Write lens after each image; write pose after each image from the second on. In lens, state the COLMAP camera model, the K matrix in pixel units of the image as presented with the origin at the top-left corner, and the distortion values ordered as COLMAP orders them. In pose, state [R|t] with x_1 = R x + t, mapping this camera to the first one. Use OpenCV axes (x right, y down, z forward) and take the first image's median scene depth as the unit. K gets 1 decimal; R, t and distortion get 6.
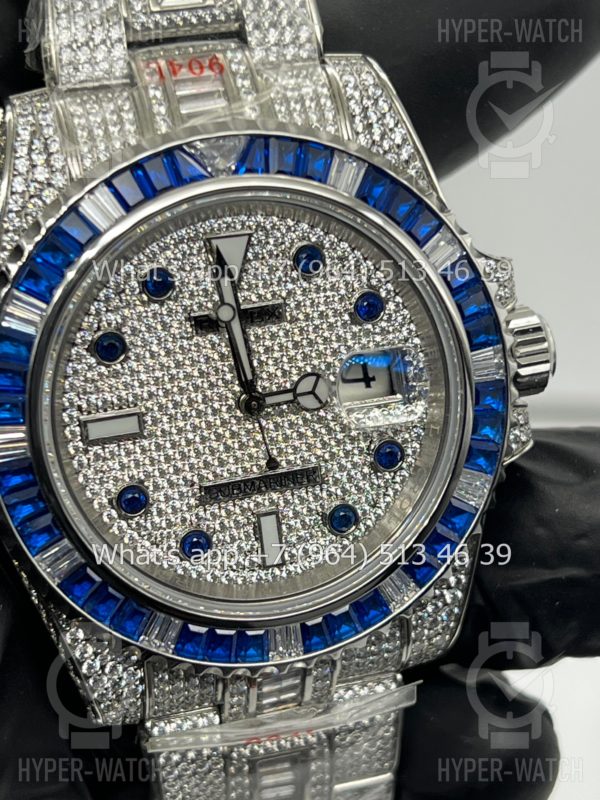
lens RADIAL K [[1857.0, 0, 300.0], [0, 1857.0, 400.0], [0, 0, 1]] dist [0.018912, 0.213307]
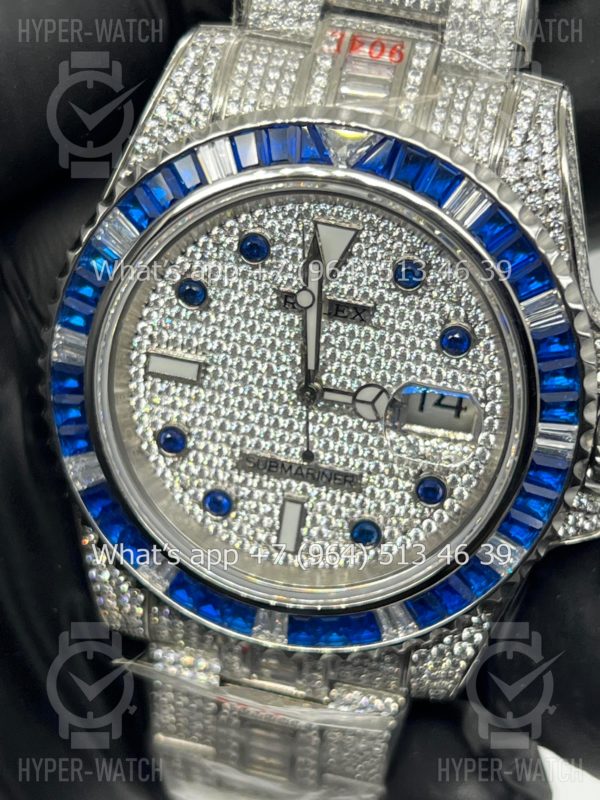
lens RADIAL K [[1857.0, 0, 300.0], [0, 1857.0, 400.0], [0, 0, 1]] dist [0.018912, 0.213307]
pose [[0.883646, 0.350555, -0.310292, 0.278842], [-0.321183, 0.936162, 0.142978, -0.134562], [0.340605, -0.026681, 0.939828, 0.066276]]
